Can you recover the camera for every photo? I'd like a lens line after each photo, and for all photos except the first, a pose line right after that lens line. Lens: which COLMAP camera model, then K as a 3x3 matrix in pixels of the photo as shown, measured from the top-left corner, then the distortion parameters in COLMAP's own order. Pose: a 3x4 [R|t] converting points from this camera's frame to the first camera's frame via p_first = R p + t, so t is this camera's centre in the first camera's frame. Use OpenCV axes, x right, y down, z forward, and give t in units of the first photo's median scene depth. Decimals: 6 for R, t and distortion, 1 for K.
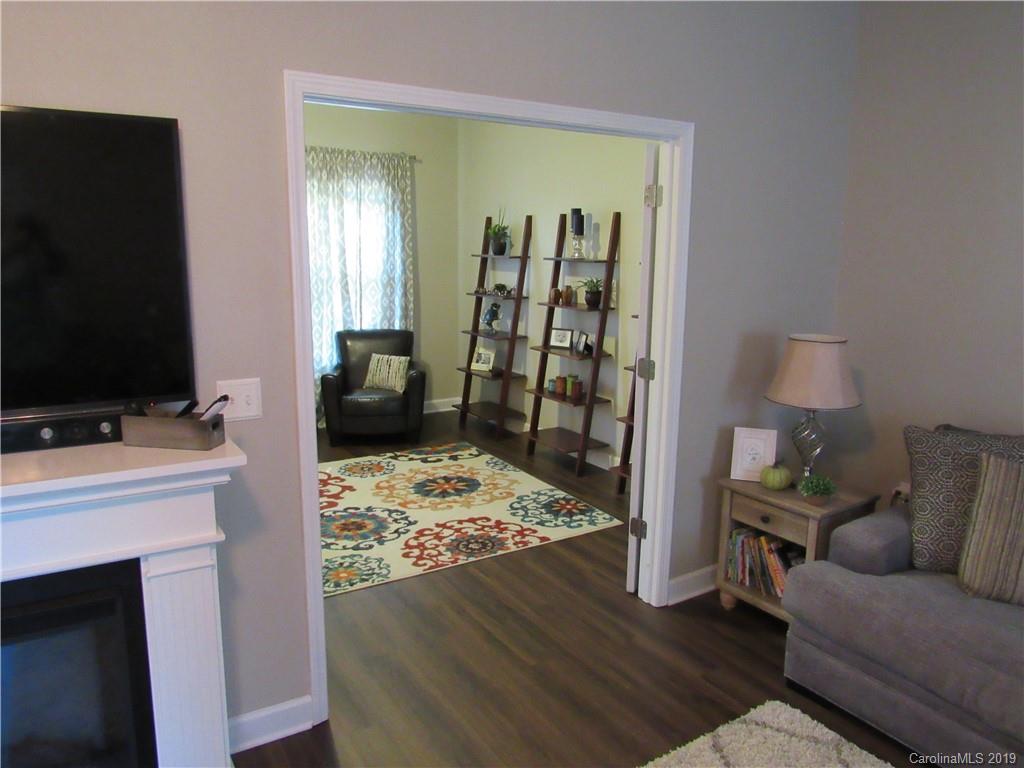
lens RADIAL K [[737.9, 0, 506.7], [0, 737.9, 380.9], [0, 0, 1]] dist [-0.066726, 0.058286]
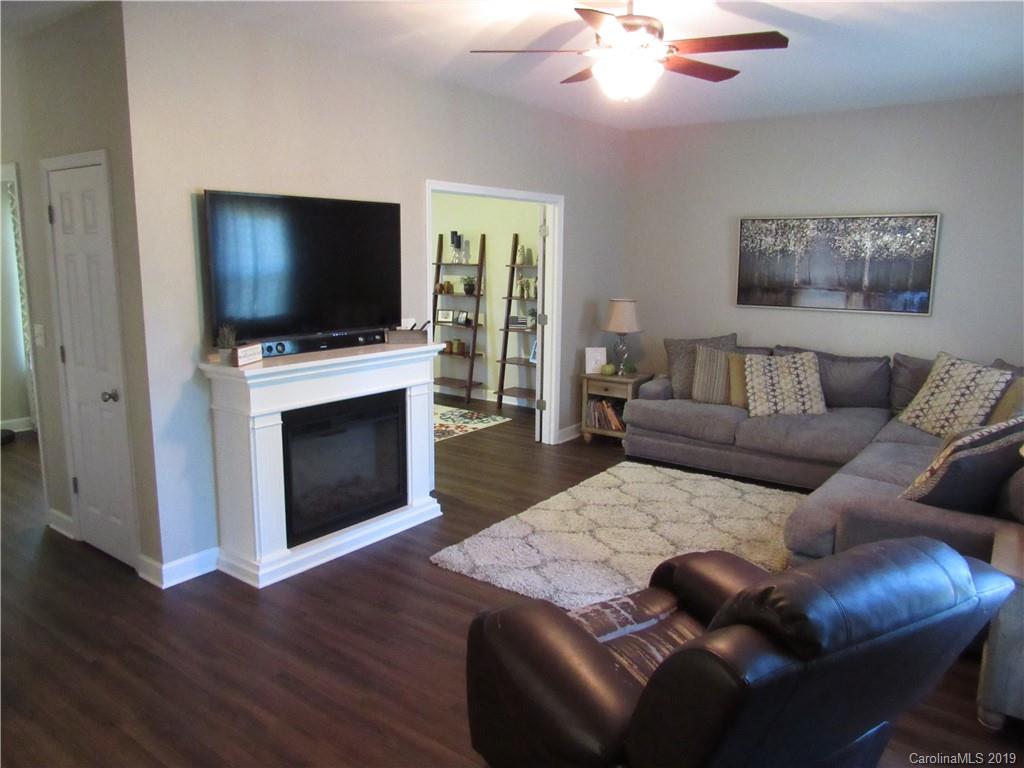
lens RADIAL K [[737.9, 0, 506.7], [0, 737.9, 380.9], [0, 0, 1]] dist [-0.066726, 0.058286]
pose [[0.934214, -0.065762, 0.350600, -0.449221], [0.068525, 0.997639, 0.004535, 0.099087], [-0.350071, 0.019788, 0.936514, -0.595037]]
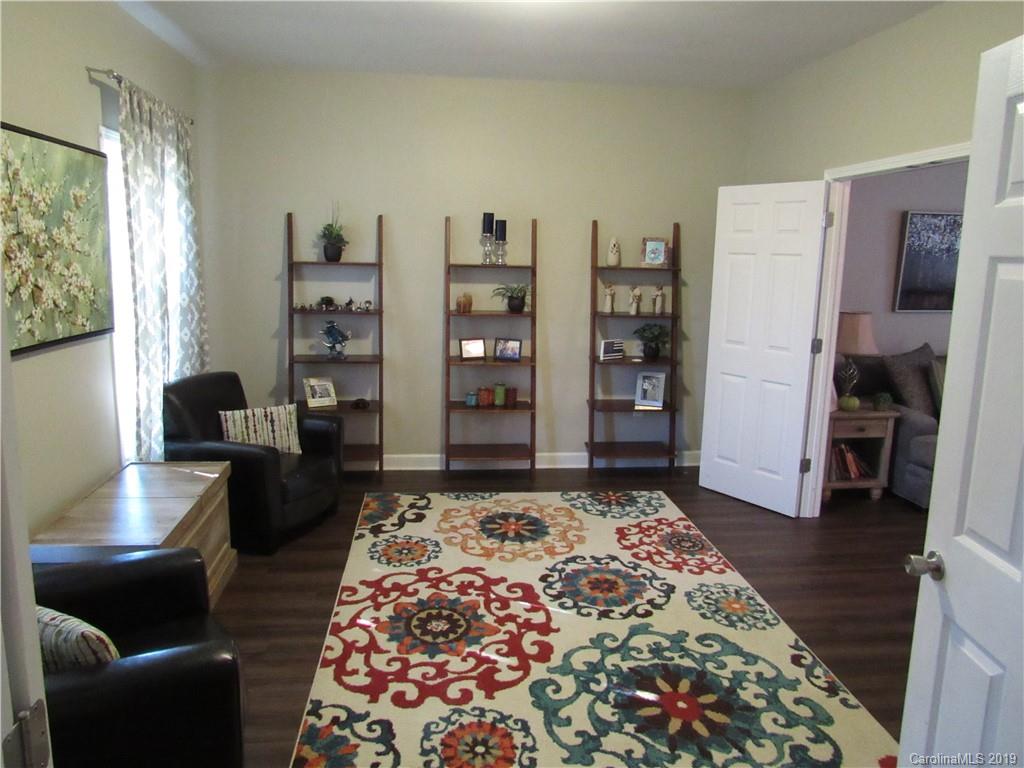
lens RADIAL K [[737.9, 0, 506.7], [0, 737.9, 380.9], [0, 0, 1]] dist [-0.066726, 0.058286]
pose [[0.440477, -0.162724, 0.882893, -0.964697], [0.155781, 0.982371, 0.103340, -0.138891], [-0.884145, 0.092019, 0.458062, 0.682006]]
